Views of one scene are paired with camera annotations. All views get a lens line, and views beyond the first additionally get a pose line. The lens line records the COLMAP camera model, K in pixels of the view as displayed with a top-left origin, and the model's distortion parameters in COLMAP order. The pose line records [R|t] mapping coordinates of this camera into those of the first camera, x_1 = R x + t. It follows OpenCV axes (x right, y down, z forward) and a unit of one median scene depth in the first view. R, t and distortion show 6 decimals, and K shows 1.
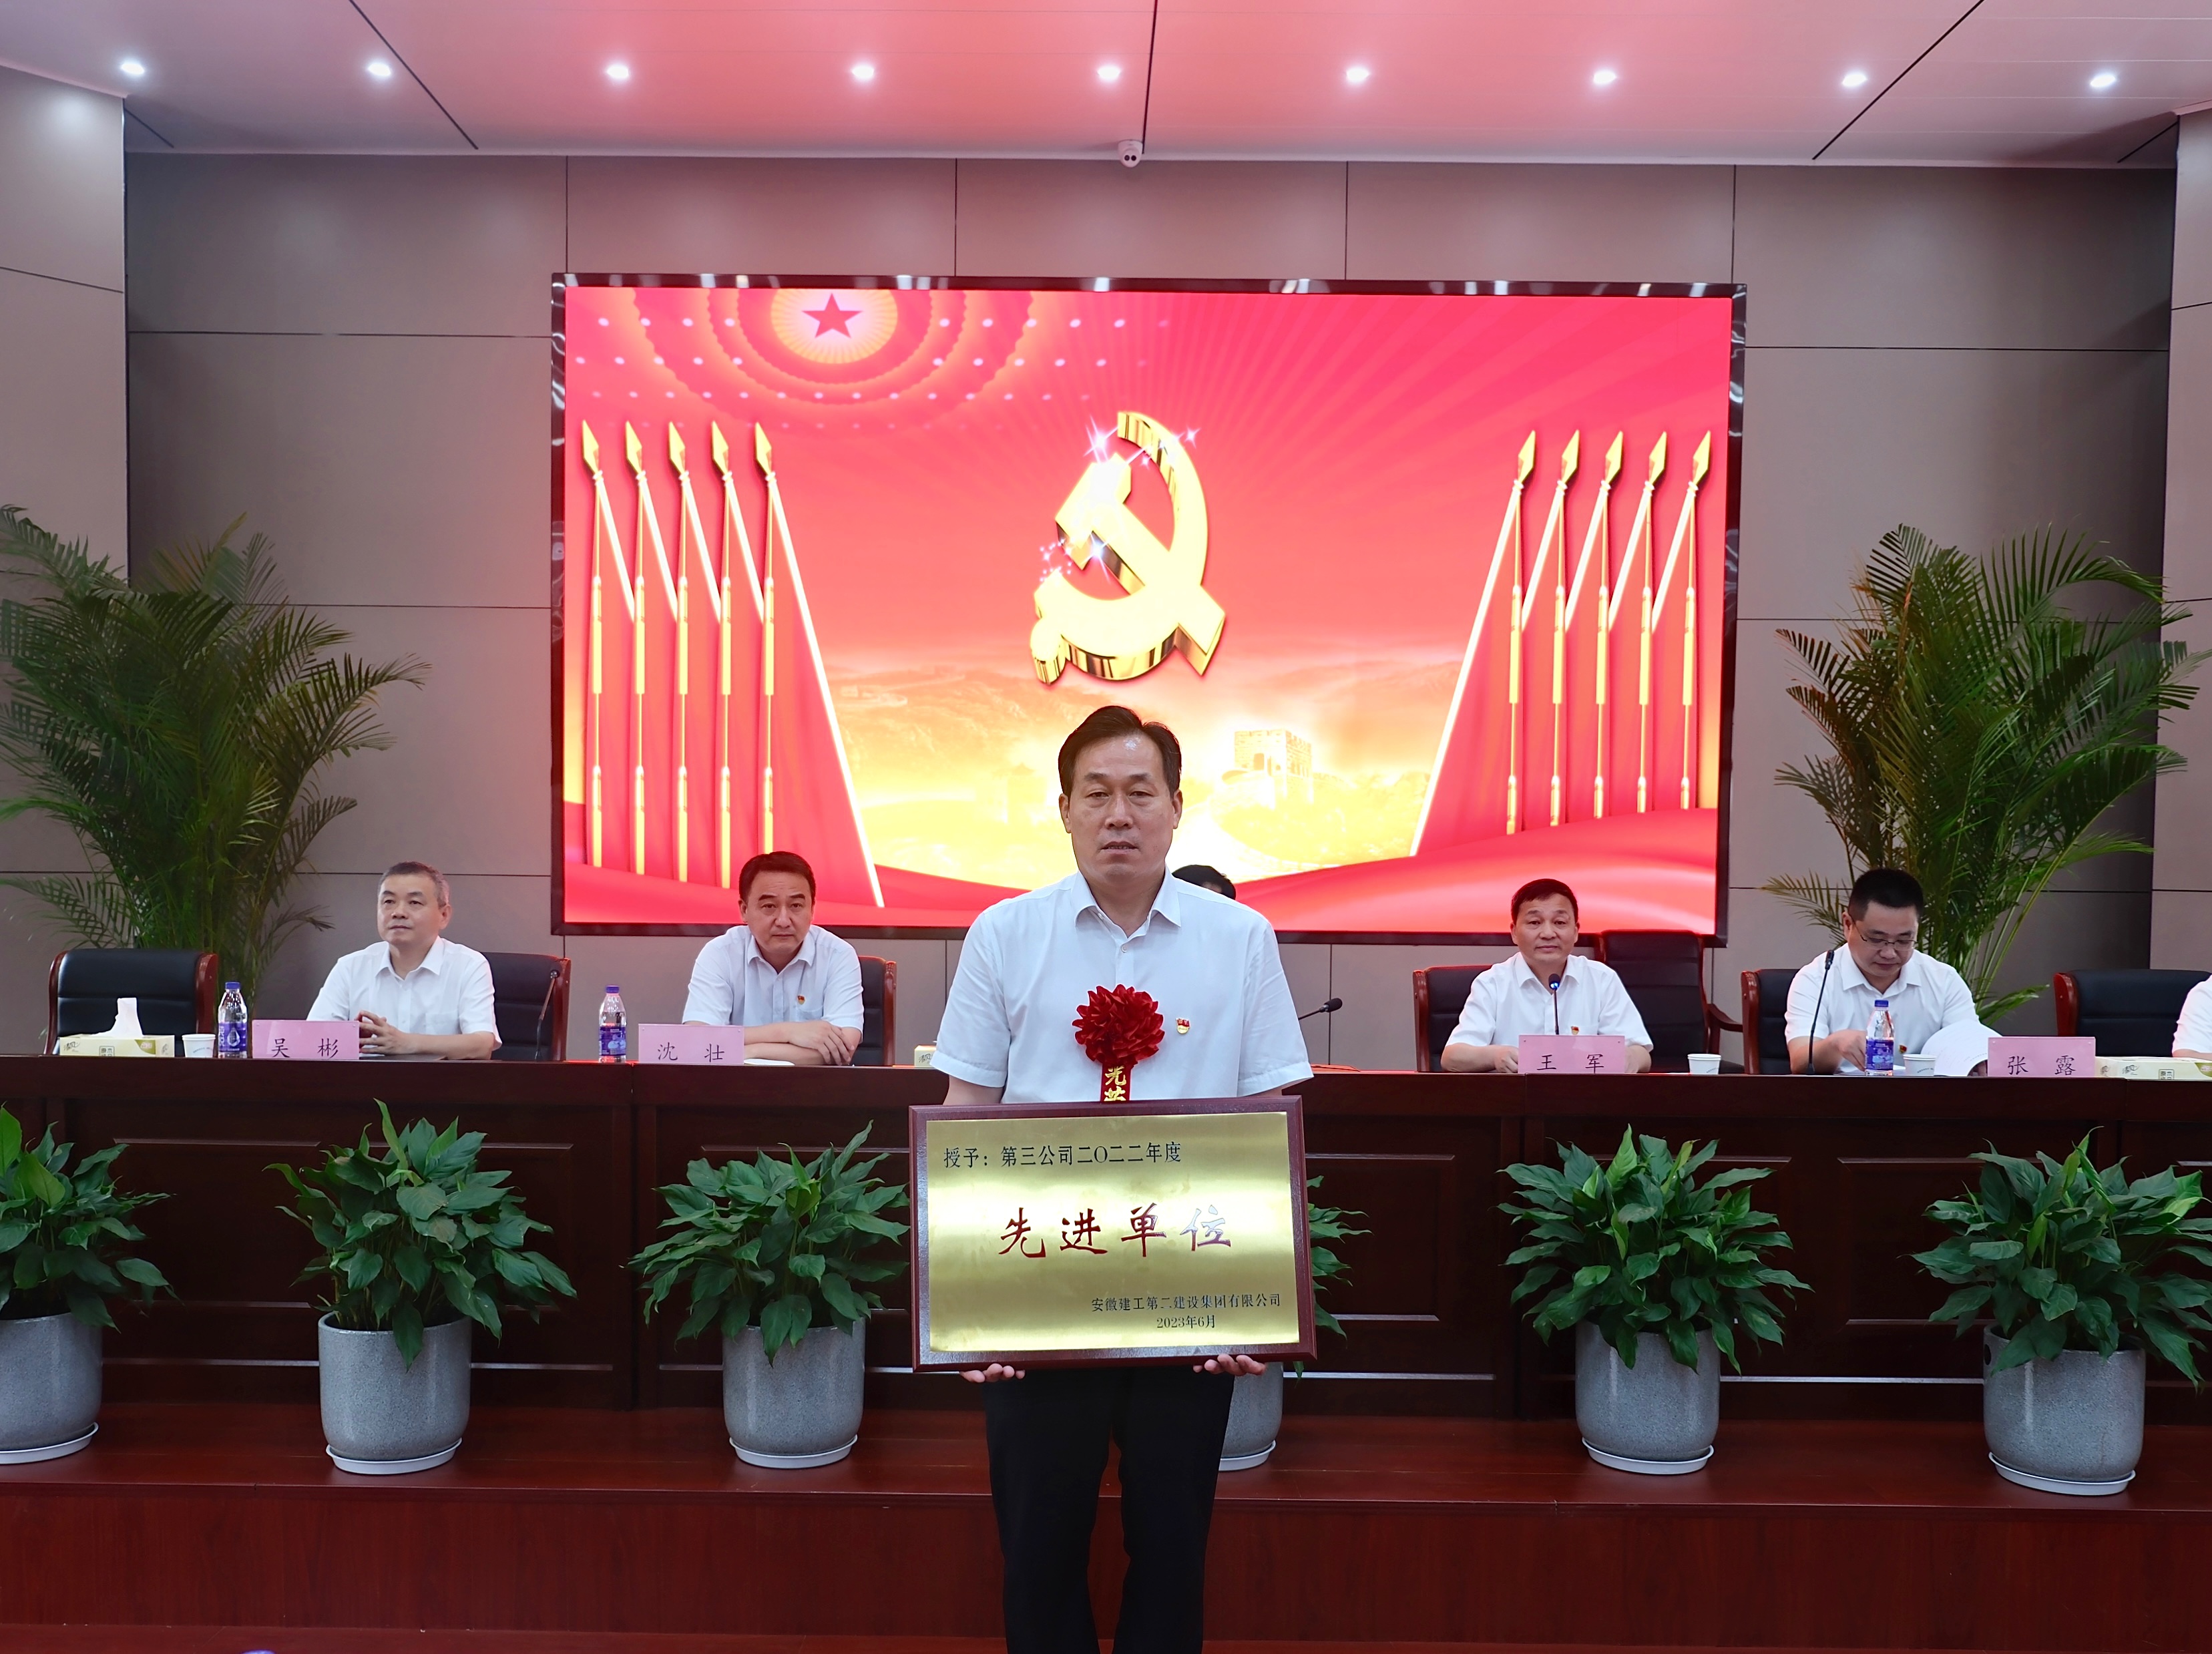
lens RADIAL K [[1955.0, 0, 1072.1], [0, 1955.0, 931.1], [0, 0, 1]] dist [-0.022239, 0.007730]
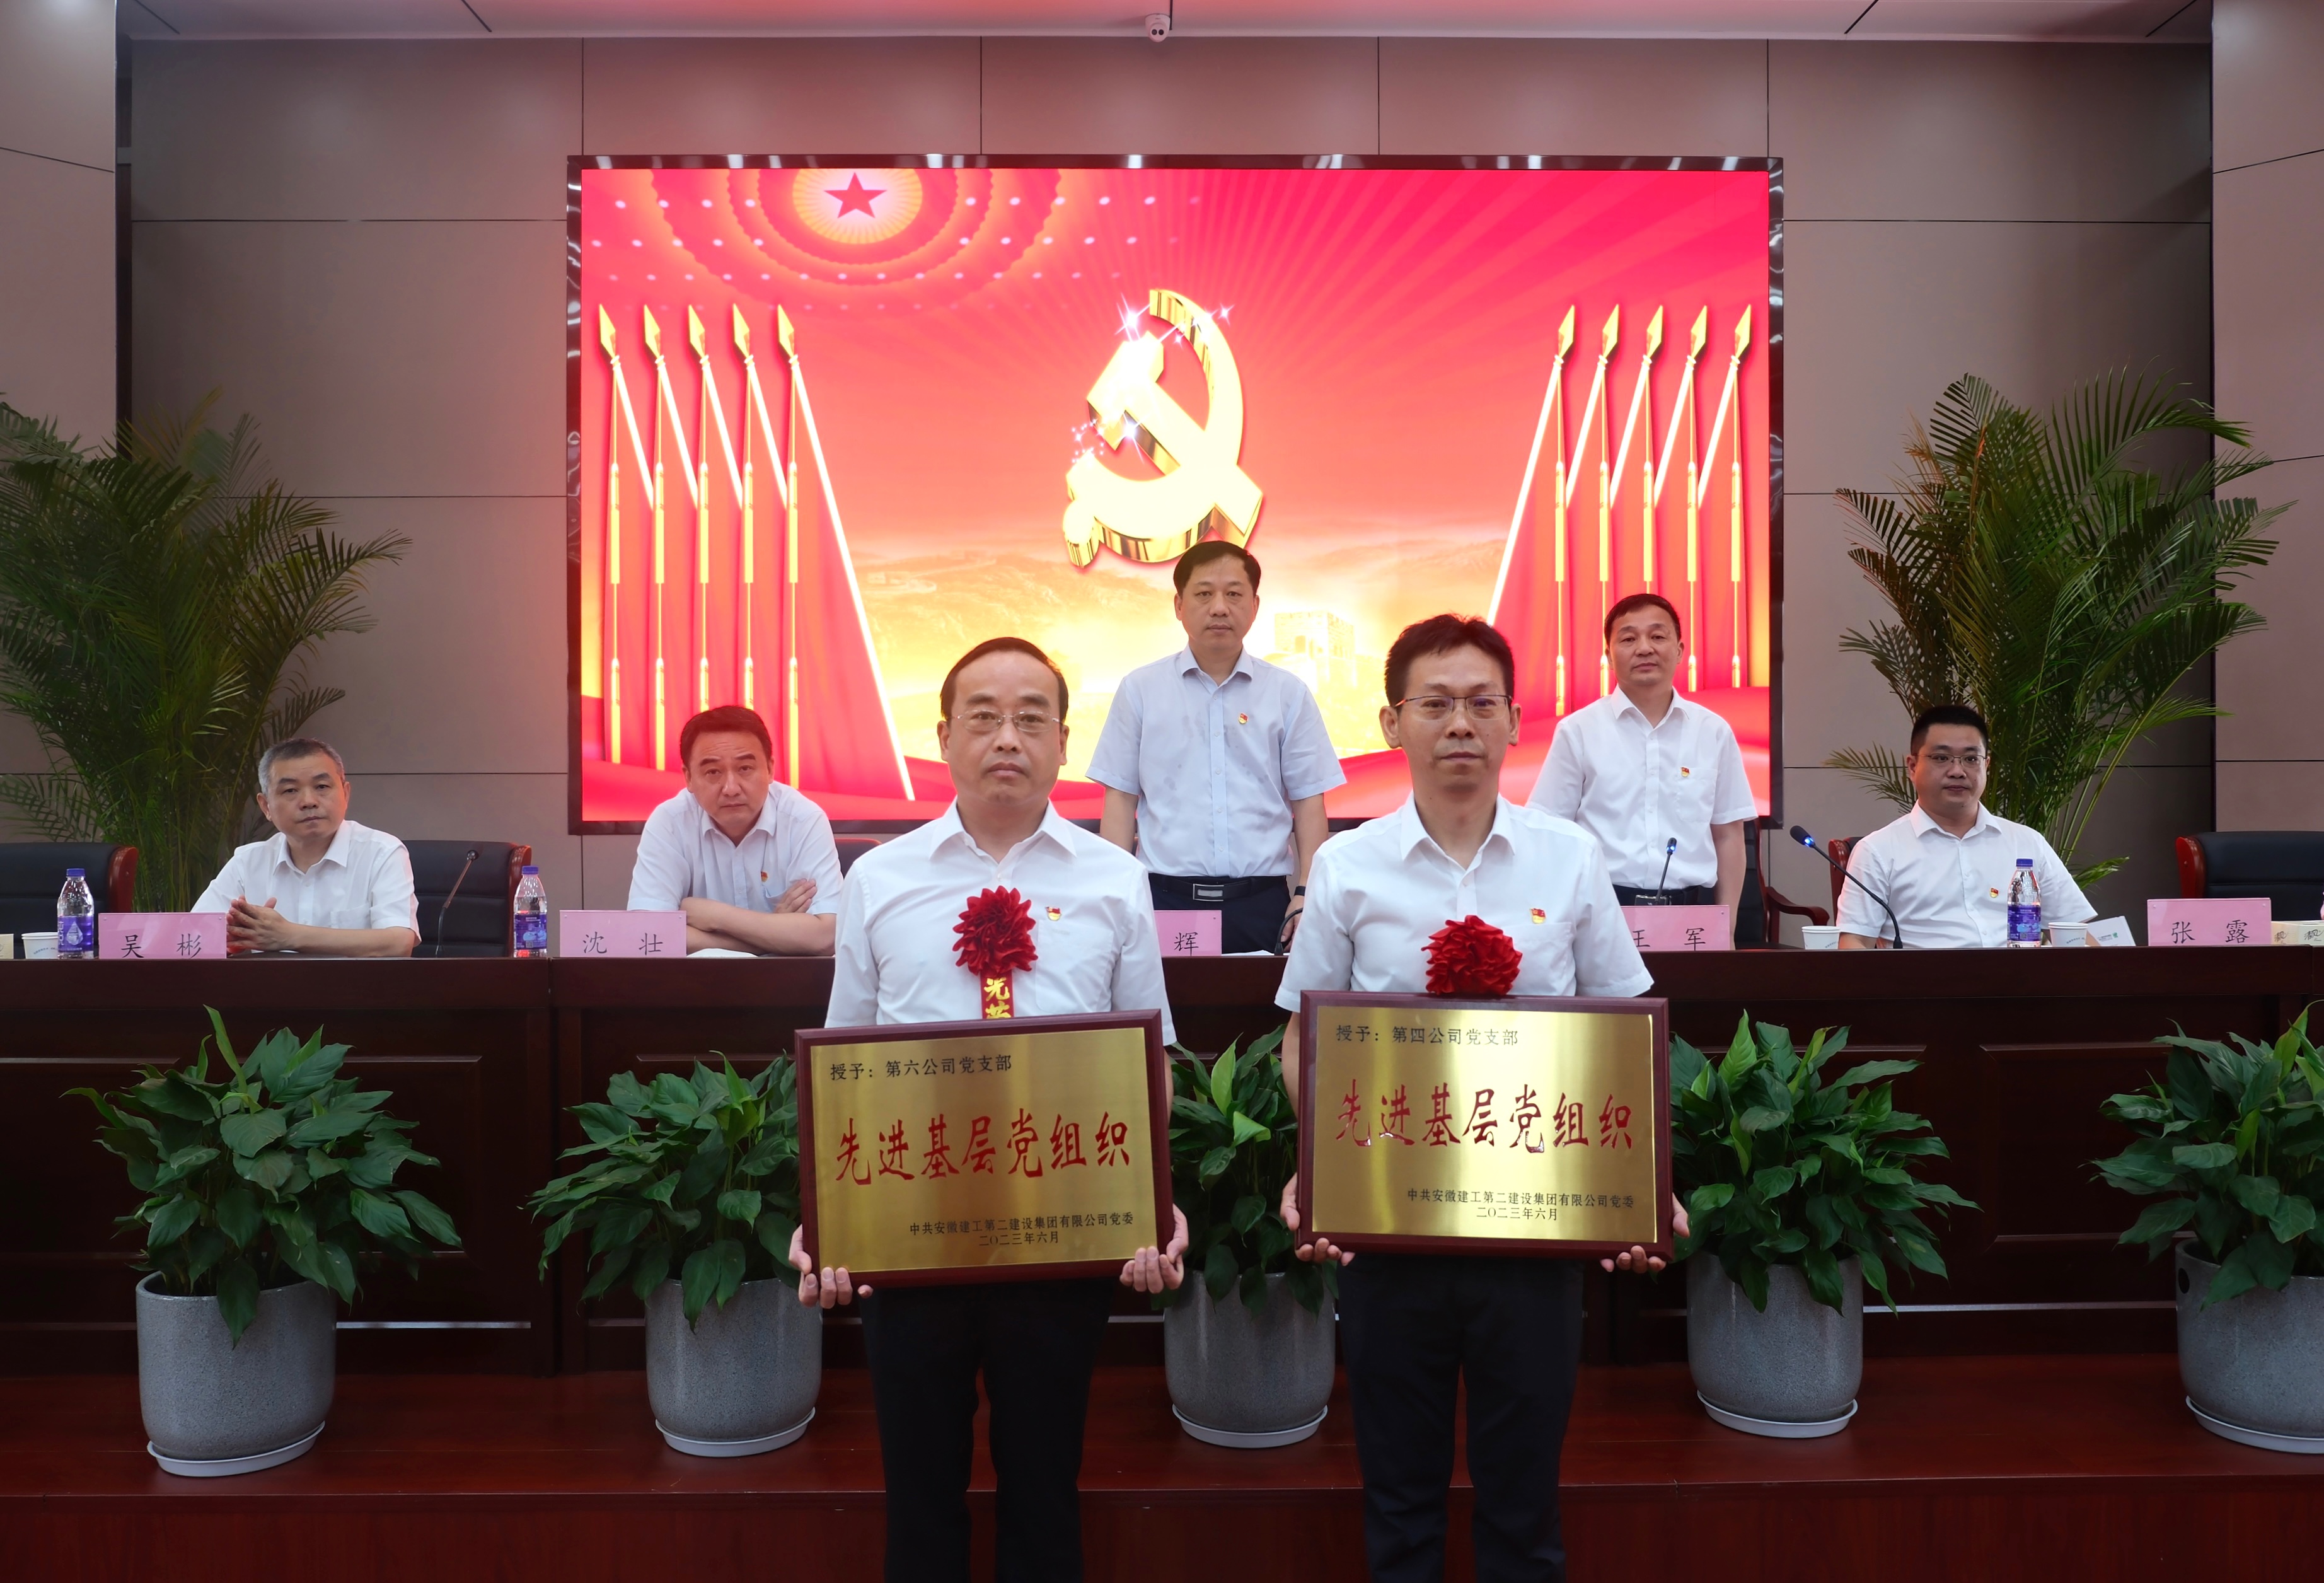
lens RADIAL K [[1823.7, 0, 1180.0], [0, 1823.7, 759.3], [0, 0, 1]] dist [-0.023328, 0.018923]
pose [[0.999562, -0.014742, 0.025648, 0.011905], [0.015898, 0.998839, -0.045473, 0.010610], [-0.024948, 0.045861, 0.998636, 0.099776]]
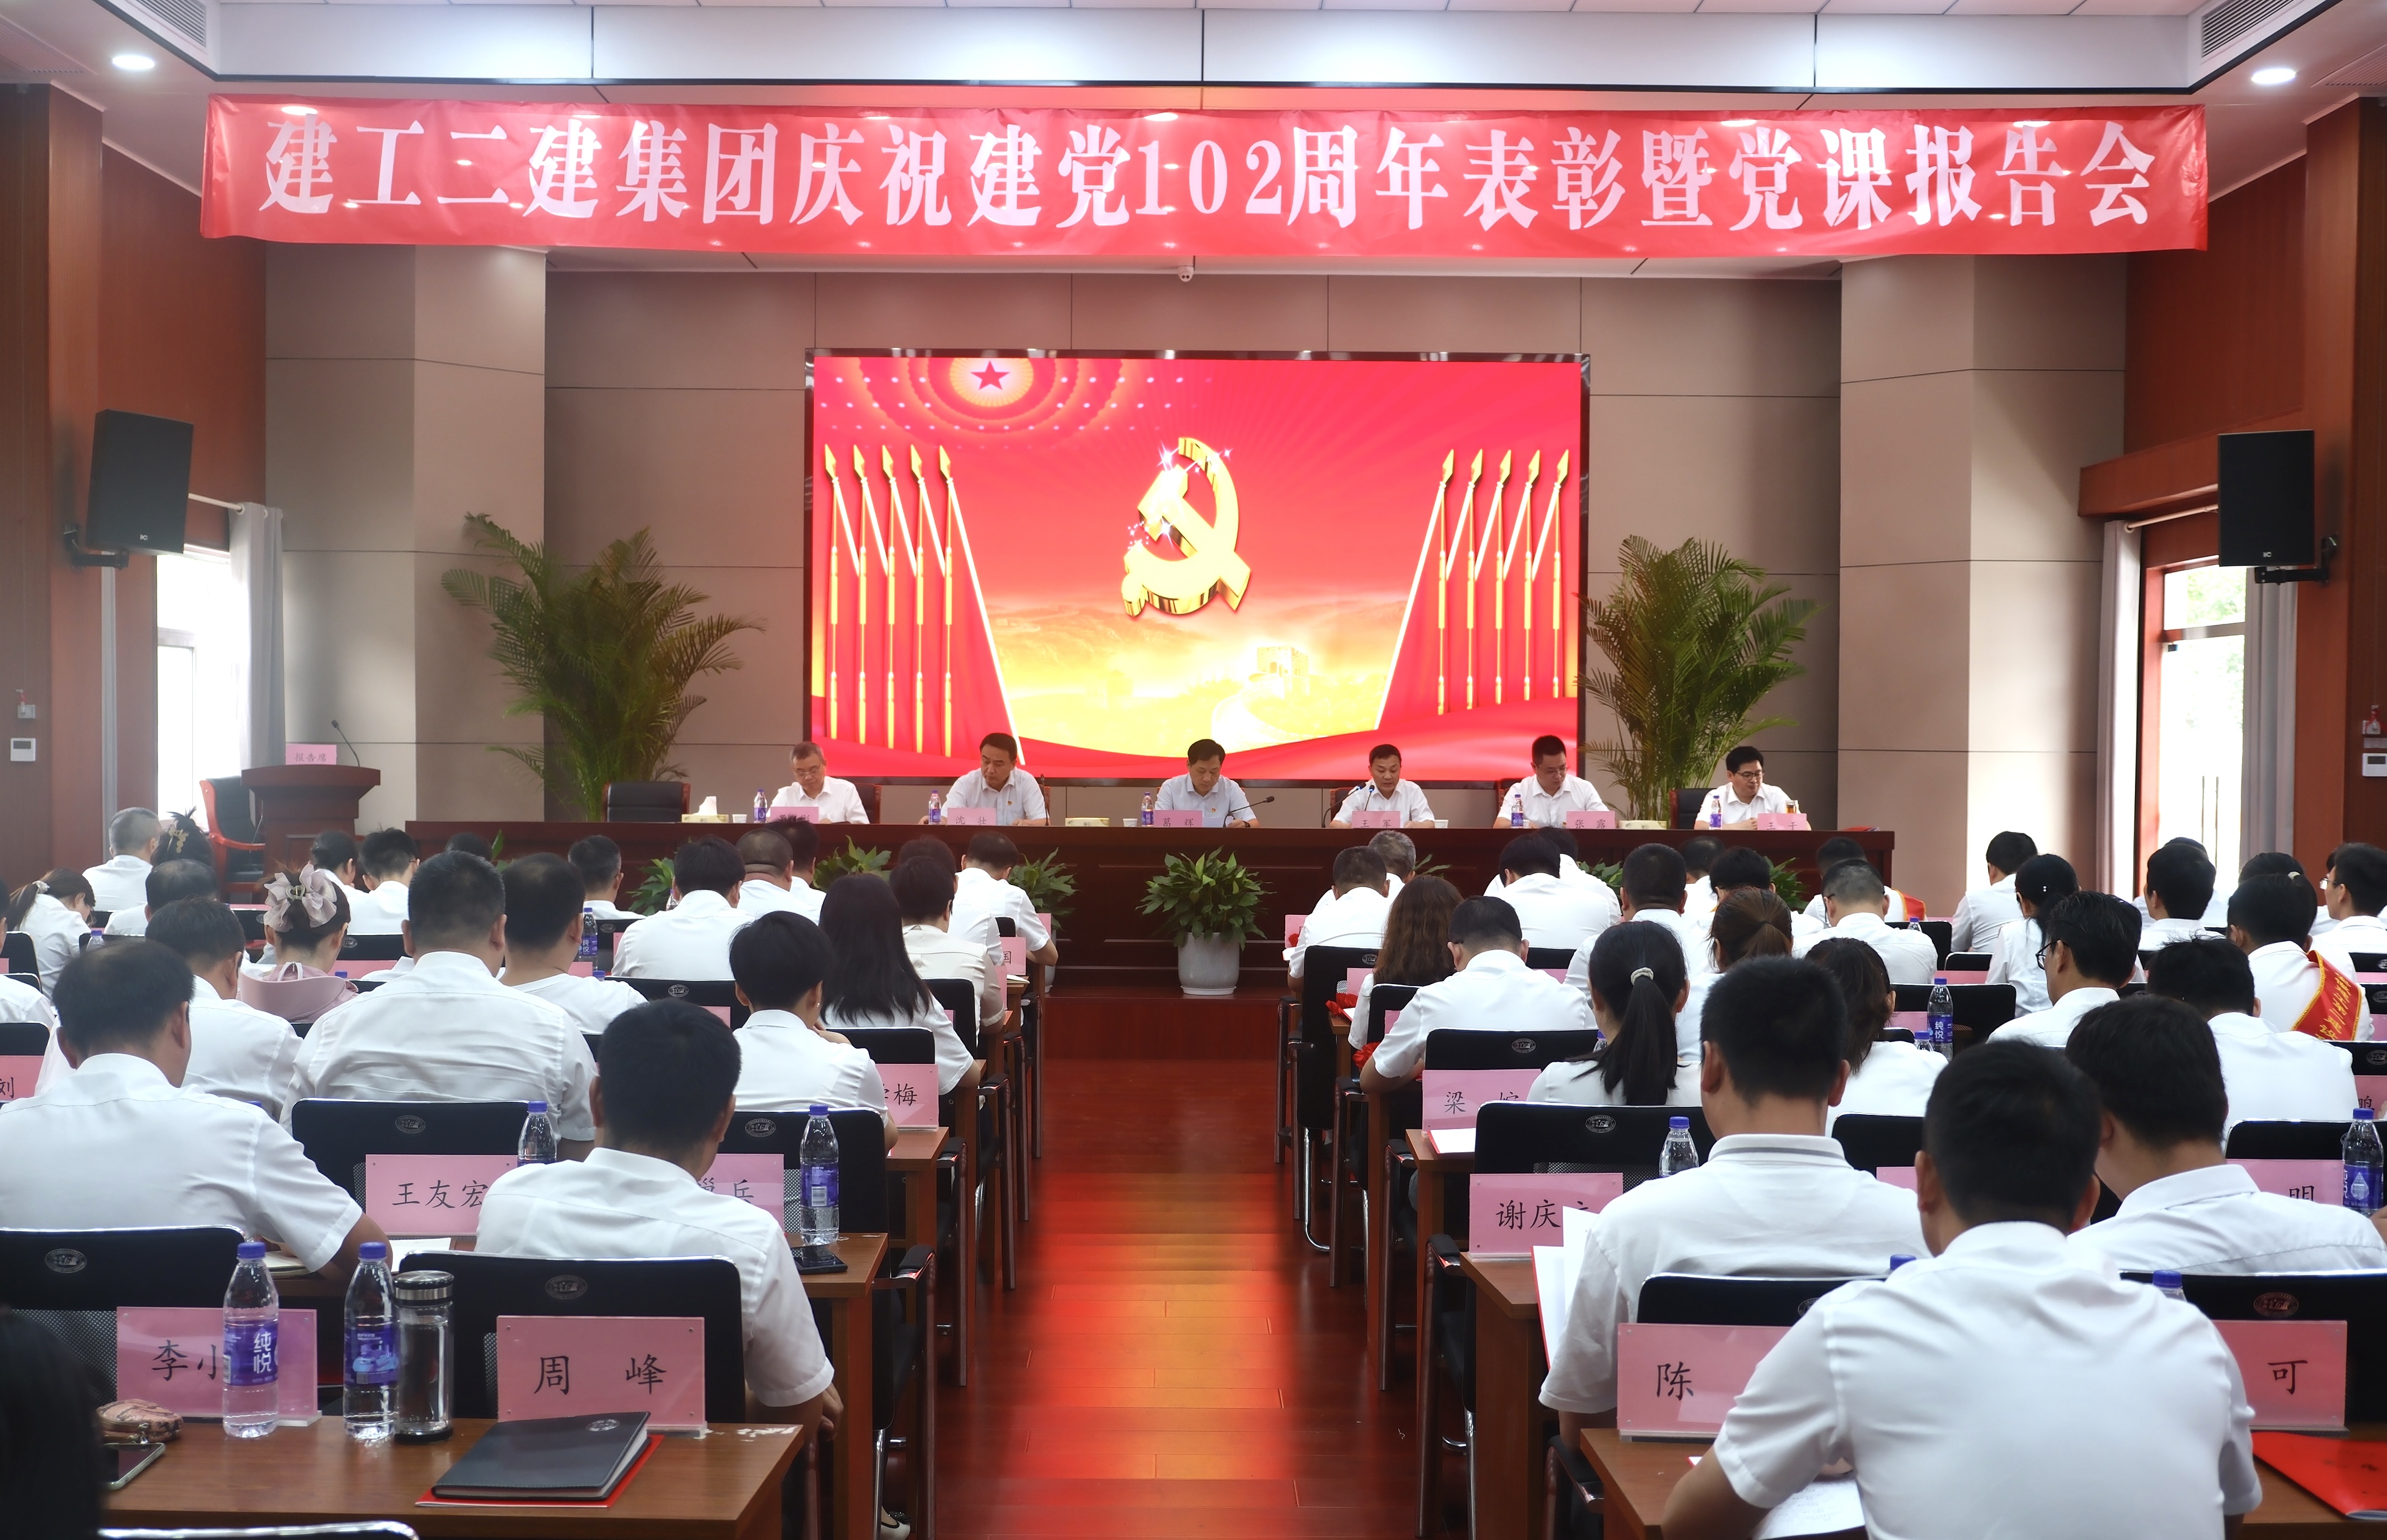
lens RADIAL K [[2179.3, 0, 1175.8], [0, 2179.3, 766.0], [0, 0, 1]] dist [-0.120446, 0.000000]
pose [[0.999950, -0.004413, 0.009020, 0.004729], [0.004621, 0.999722, -0.023129, 0.028245], [-0.008915, 0.023169, 0.999692, -0.685777]]
